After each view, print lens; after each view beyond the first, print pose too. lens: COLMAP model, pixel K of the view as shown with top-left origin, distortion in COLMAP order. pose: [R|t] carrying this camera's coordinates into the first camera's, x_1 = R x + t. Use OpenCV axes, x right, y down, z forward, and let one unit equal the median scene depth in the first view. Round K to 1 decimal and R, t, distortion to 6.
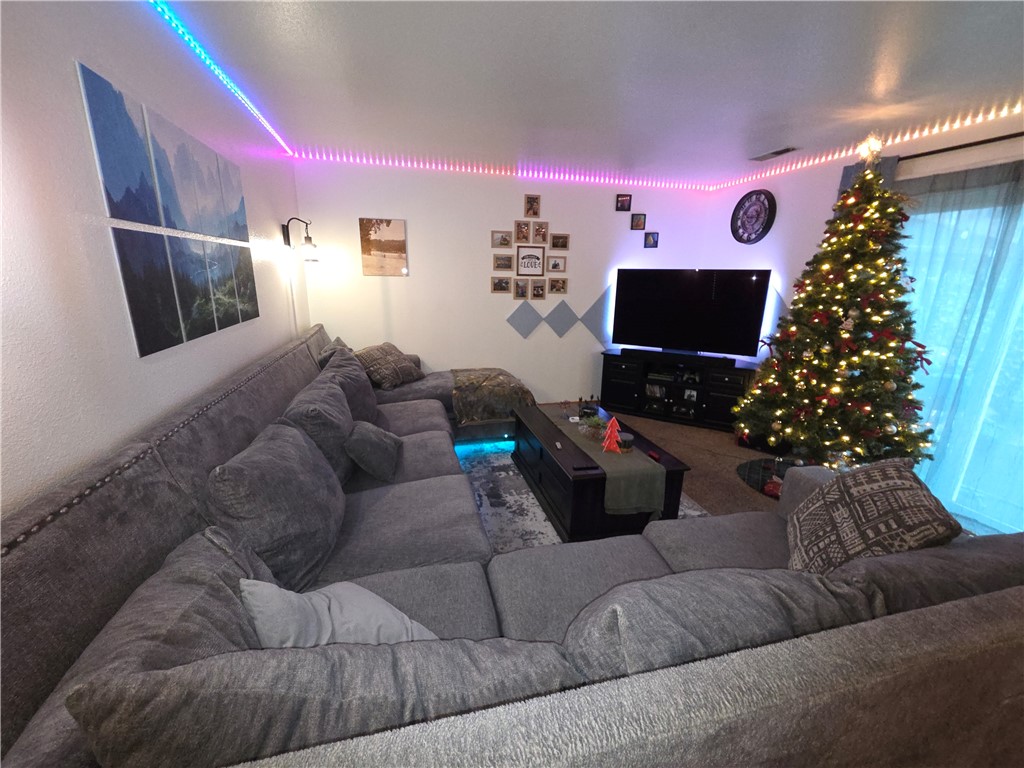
lens RADIAL K [[417.3, 0, 510.7], [0, 417.3, 387.9], [0, 0, 1]] dist [-0.001511, -0.000564]
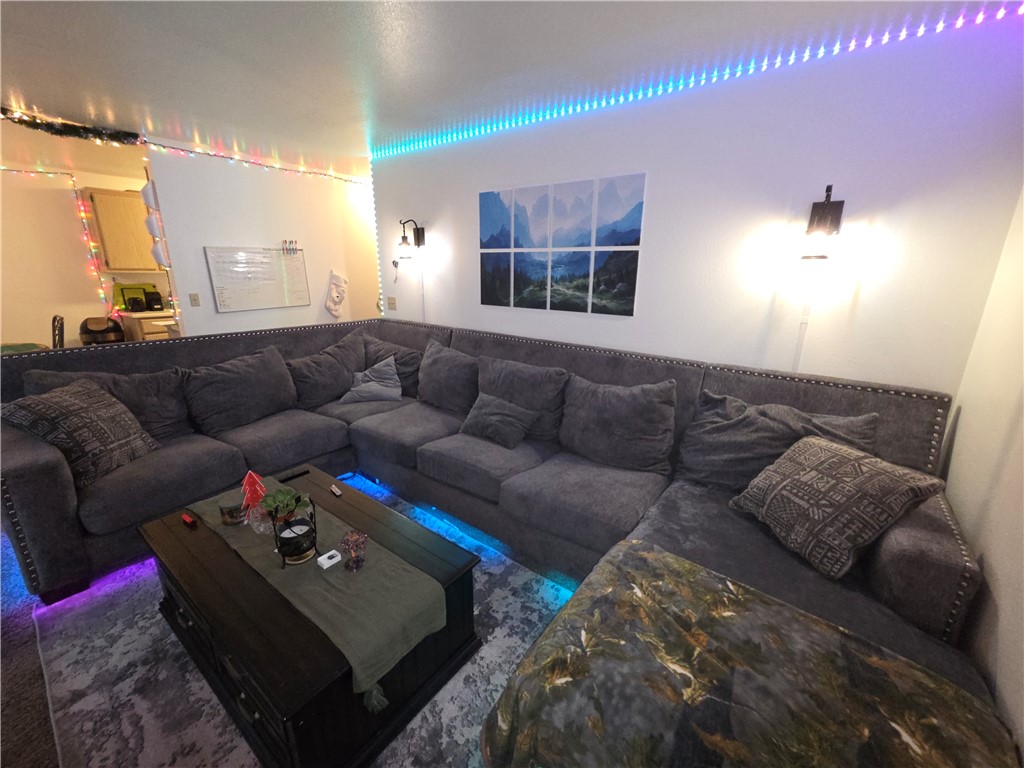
lens RADIAL K [[420.3, 0, 513.0], [0, 420.3, 390.9], [0, 0, 1]] dist [0.000384, 0.000929]
pose [[-0.781832, 0.146618, -0.606005, 0.180028], [-0.193089, 0.867236, 0.458932, -0.259495], [0.592837, 0.475821, -0.649722, 0.953353]]
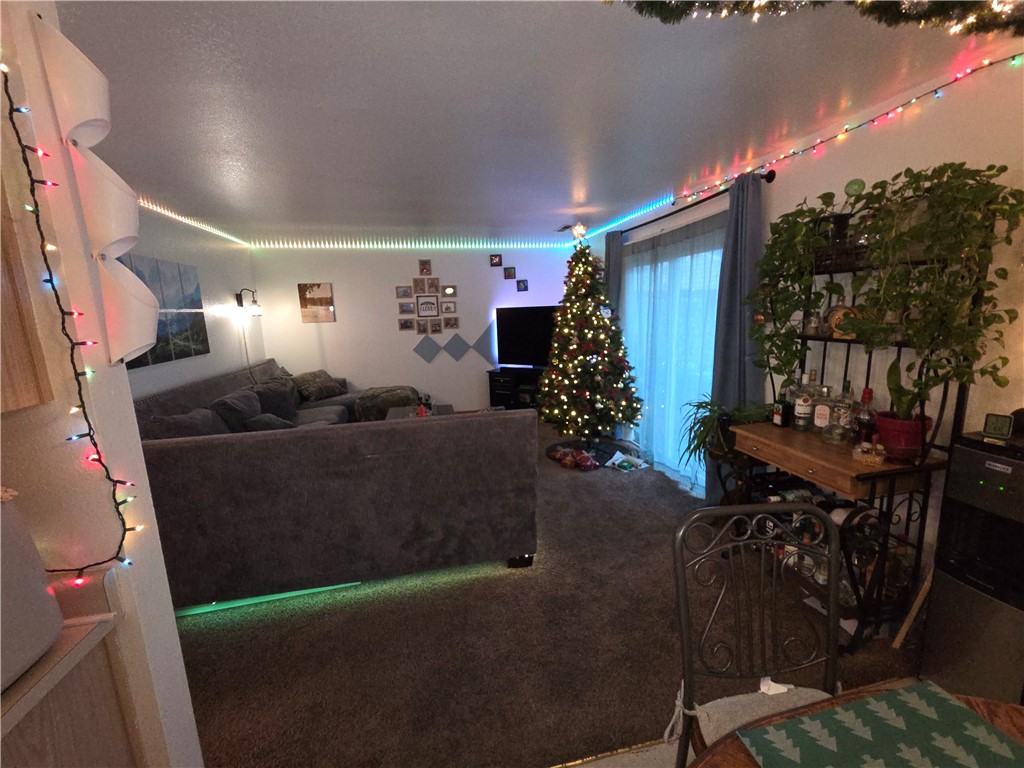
lens RADIAL K [[417.3, 0, 510.7], [0, 417.3, 387.9], [0, 0, 1]] dist [-0.001511, -0.000564]
pose [[0.997995, -0.041596, -0.047699, 0.383992], [0.037600, 0.995937, -0.081824, 0.085570], [0.050908, 0.079866, 0.995505, -0.329950]]
